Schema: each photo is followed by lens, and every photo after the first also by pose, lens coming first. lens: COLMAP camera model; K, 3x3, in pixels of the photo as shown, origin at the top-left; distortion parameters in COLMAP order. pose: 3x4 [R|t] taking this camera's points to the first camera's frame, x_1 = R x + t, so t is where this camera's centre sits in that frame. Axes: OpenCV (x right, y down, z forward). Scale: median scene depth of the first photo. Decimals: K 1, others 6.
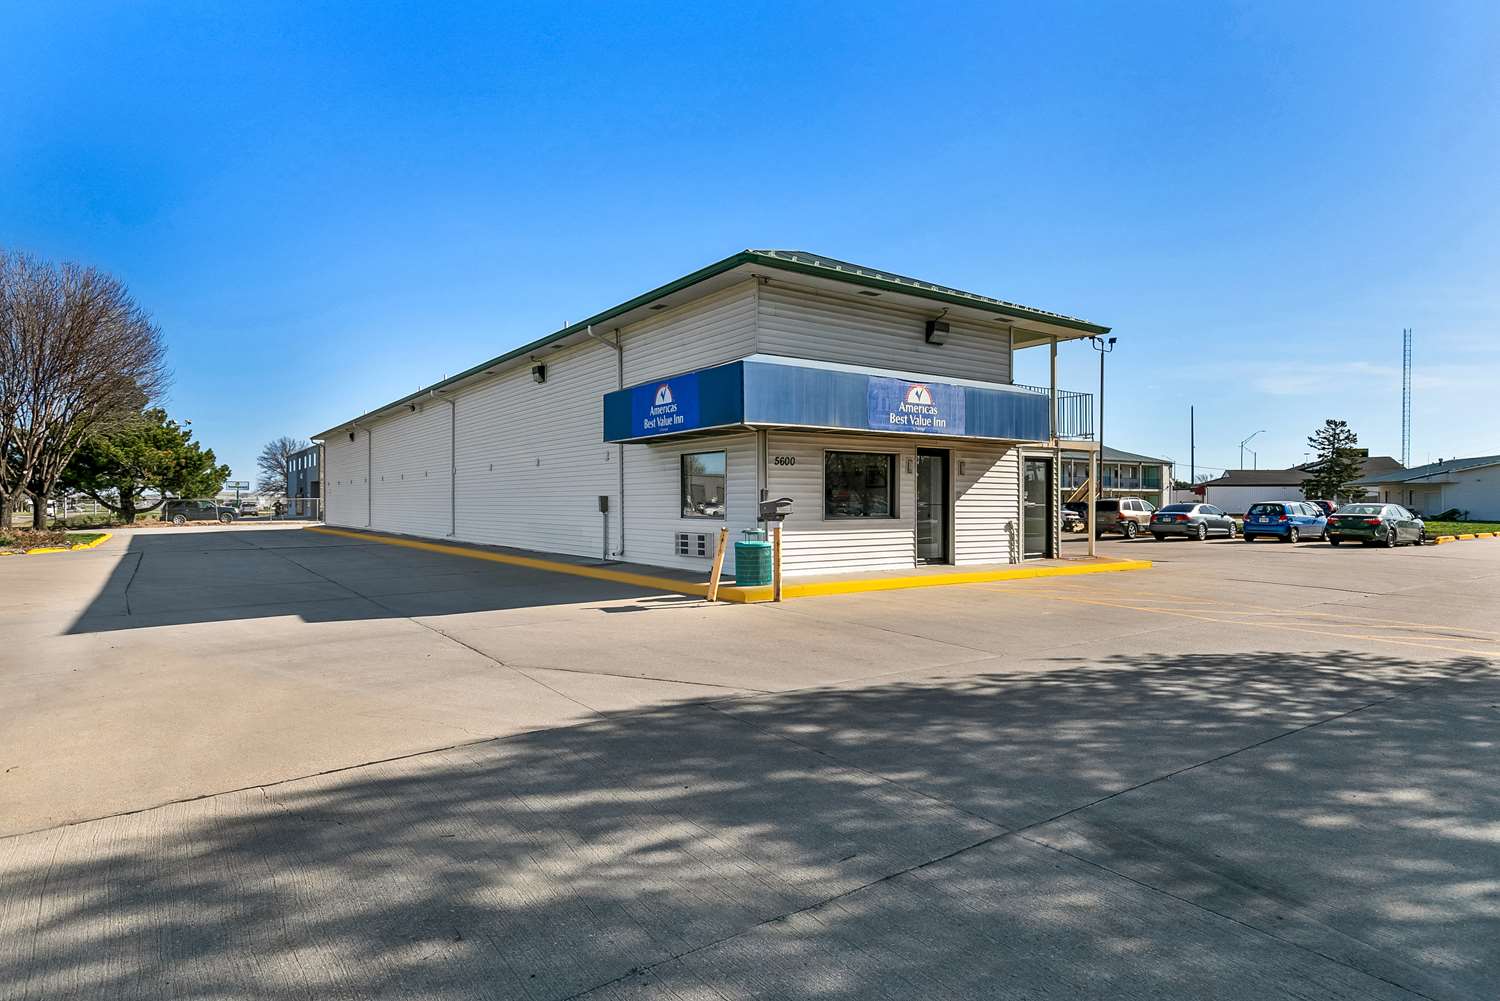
lens RADIAL K [[851.3, 0, 754.0], [0, 851.3, 492.8], [0, 0, 1]] dist [-0.000003, -0.000477]
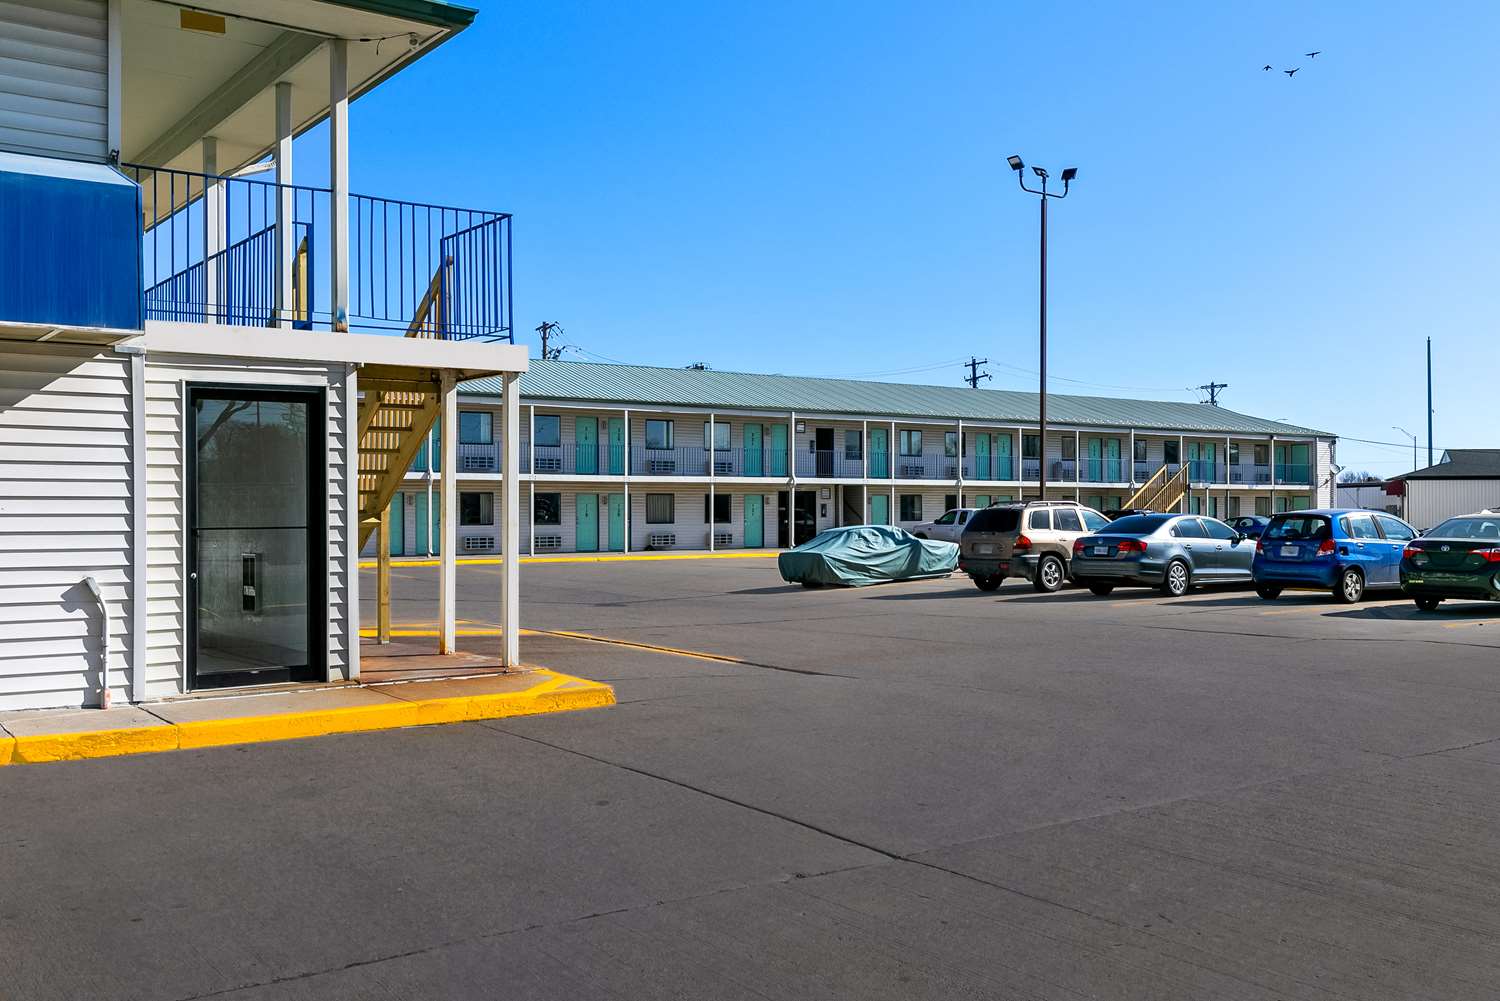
lens RADIAL K [[1446.5, 0, 749.8], [0, 1446.5, 510.4], [0, 0, 1]] dist [-0.005566, 0.000000]
pose [[0.999943, -0.005150, 0.009393, 0.550532], [0.005053, 0.999934, 0.010293, 0.002897], [-0.009446, -0.010245, 0.999903, 0.441062]]
